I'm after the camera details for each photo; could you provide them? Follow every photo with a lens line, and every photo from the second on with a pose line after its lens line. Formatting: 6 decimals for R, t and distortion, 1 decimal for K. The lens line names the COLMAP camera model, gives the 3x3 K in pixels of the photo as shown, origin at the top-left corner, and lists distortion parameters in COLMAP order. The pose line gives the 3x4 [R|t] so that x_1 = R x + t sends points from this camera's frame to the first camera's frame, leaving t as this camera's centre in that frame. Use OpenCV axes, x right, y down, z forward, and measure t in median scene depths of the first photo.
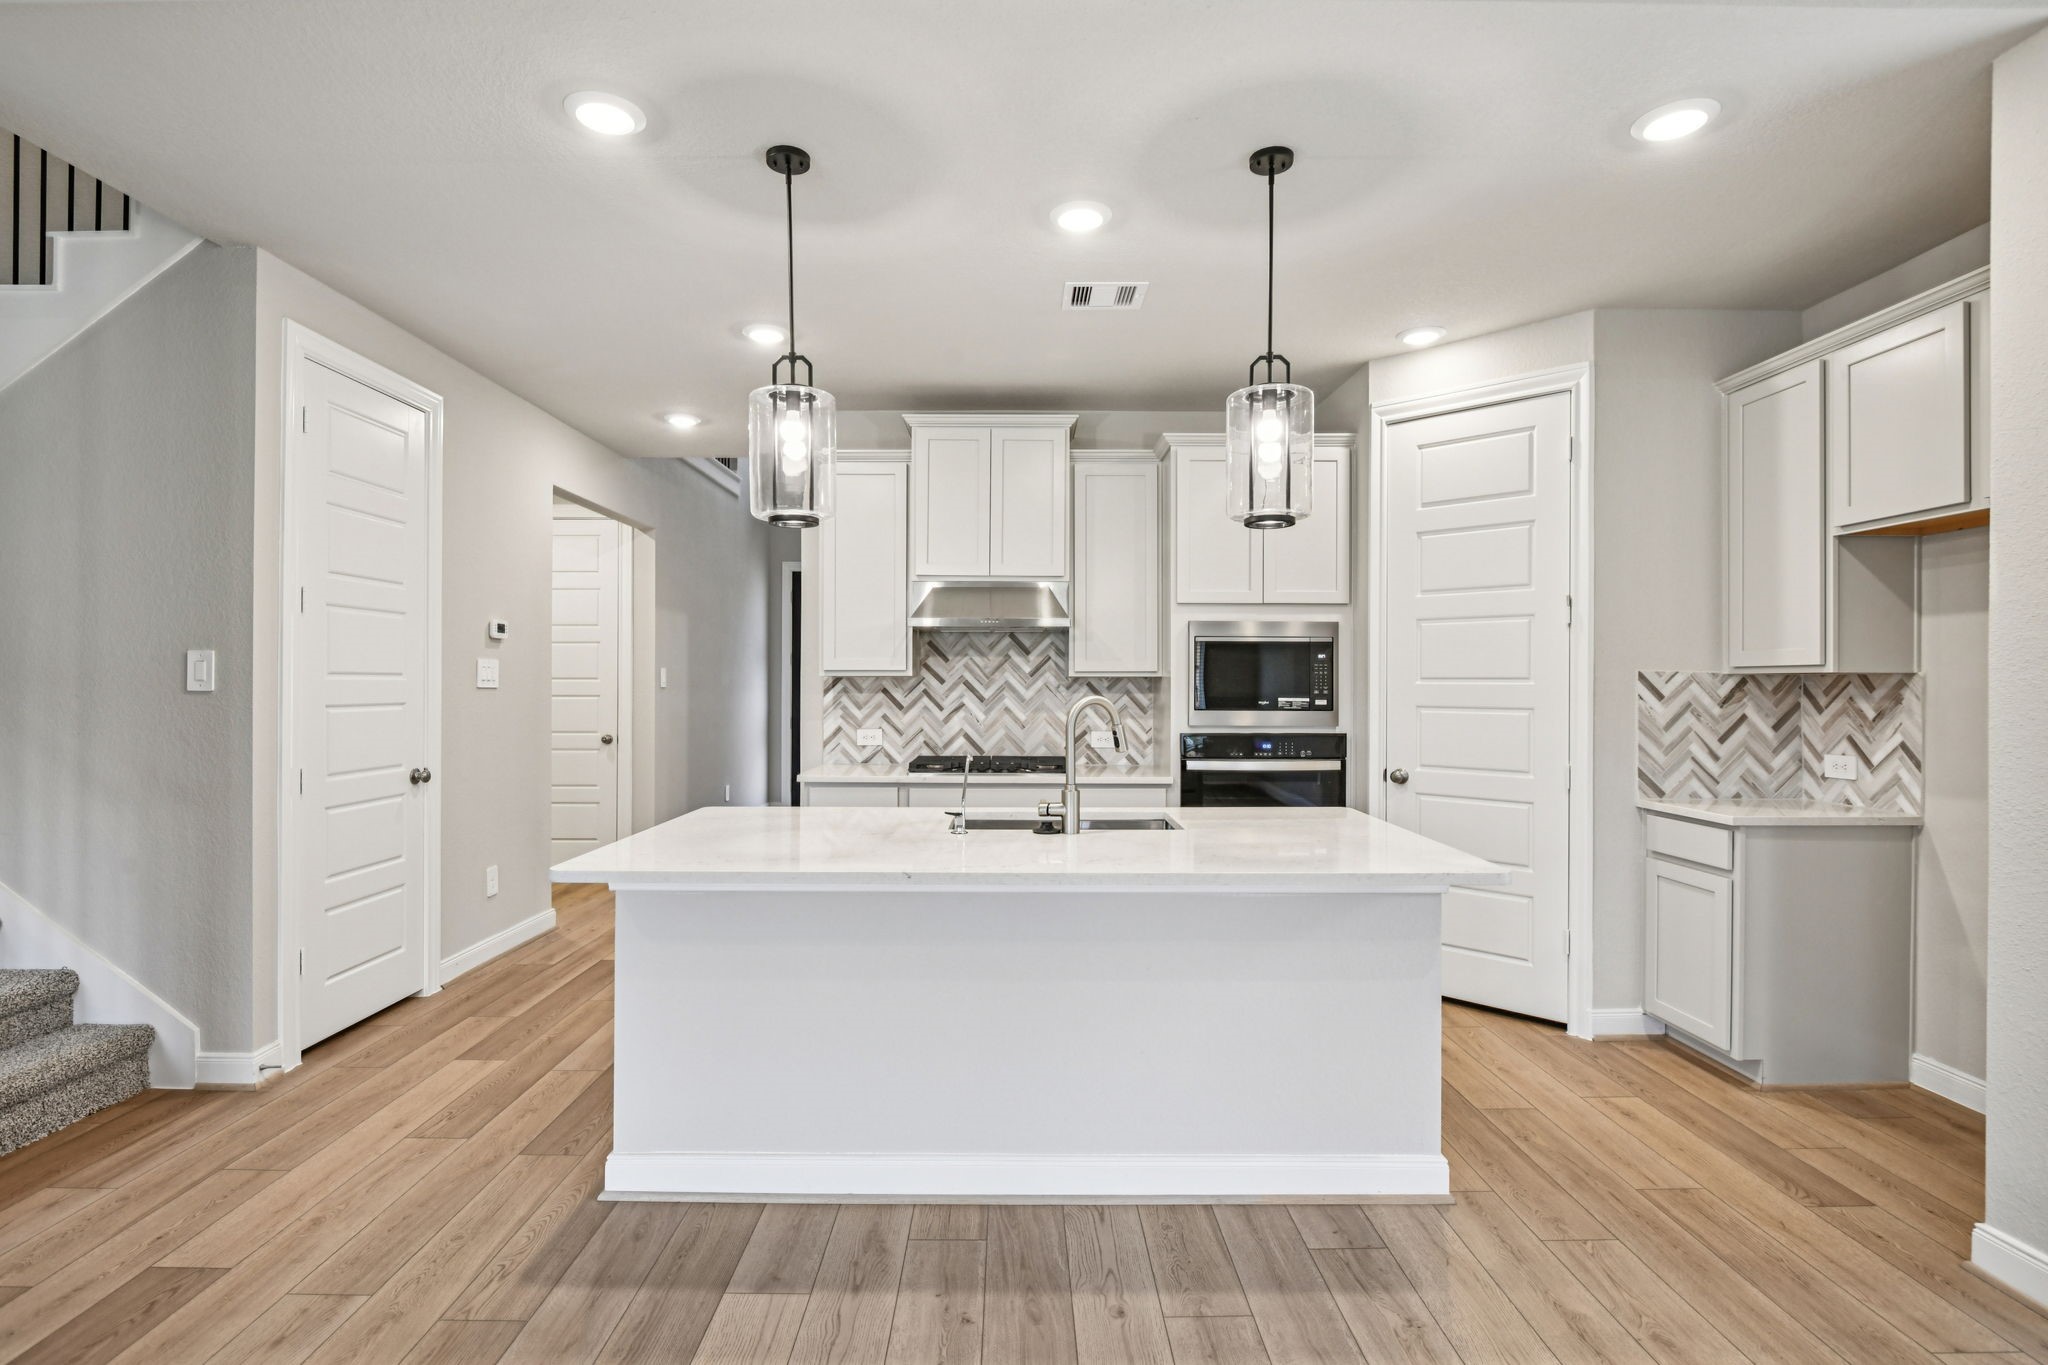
lens RADIAL K [[940.3, 0, 1027.9], [0, 940.3, 675.2], [0, 0, 1]] dist [0.000772, -0.000416]
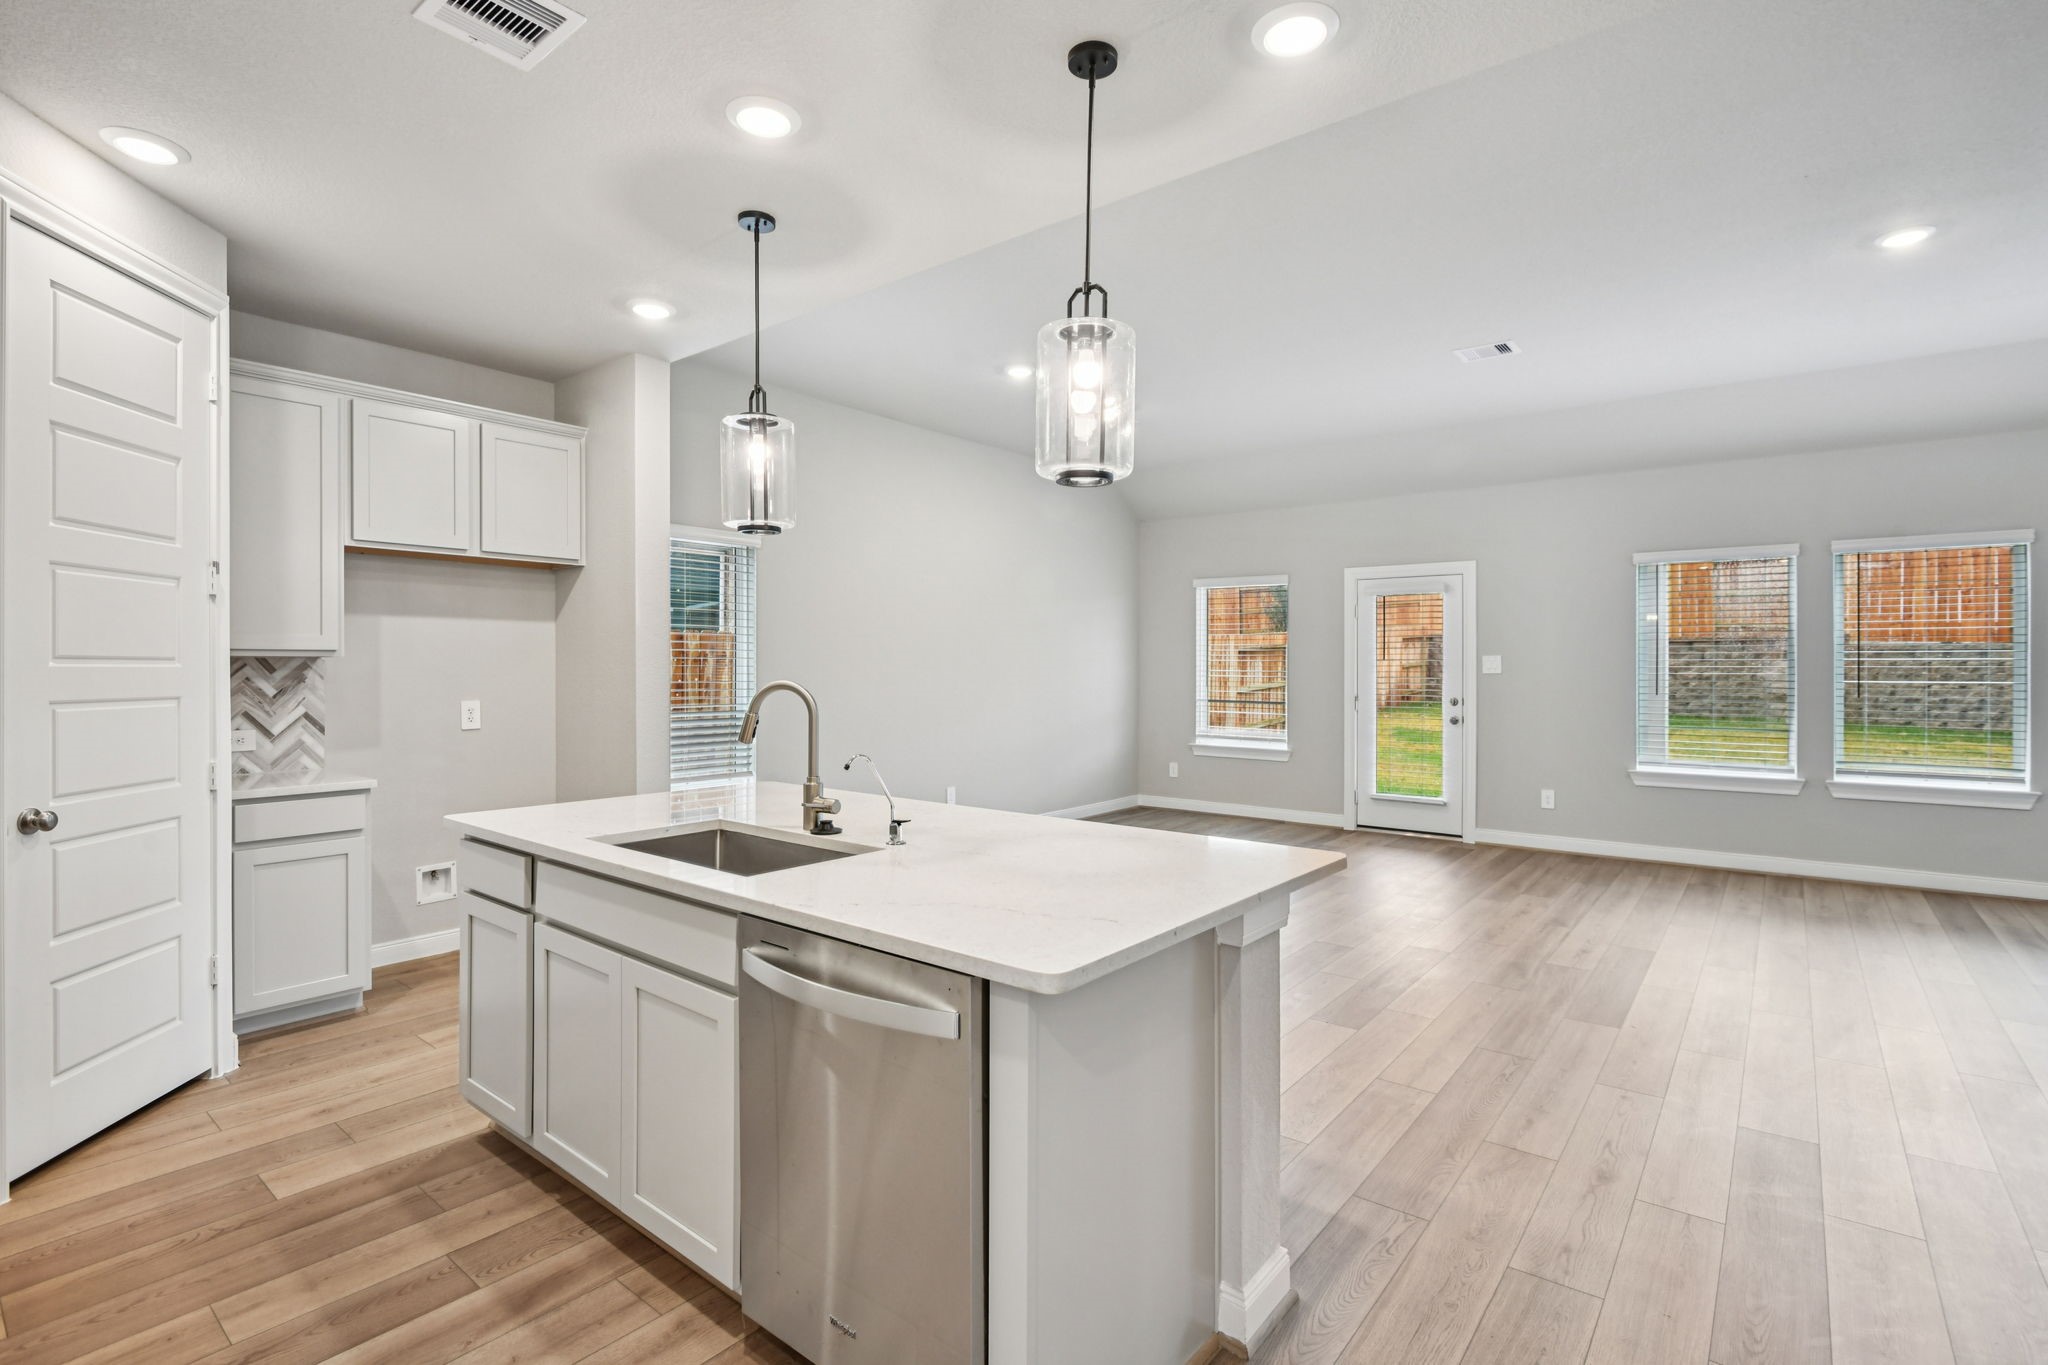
lens RADIAL K [[940.3, 0, 1027.9], [0, 940.3, 675.2], [0, 0, 1]] dist [0.000772, -0.000416]
pose [[-0.767113, -0.010200, 0.641431, -0.586246], [-0.009682, 0.999944, 0.004322, 0.006679], [-0.641439, -0.002895, -0.767169, 1.314432]]
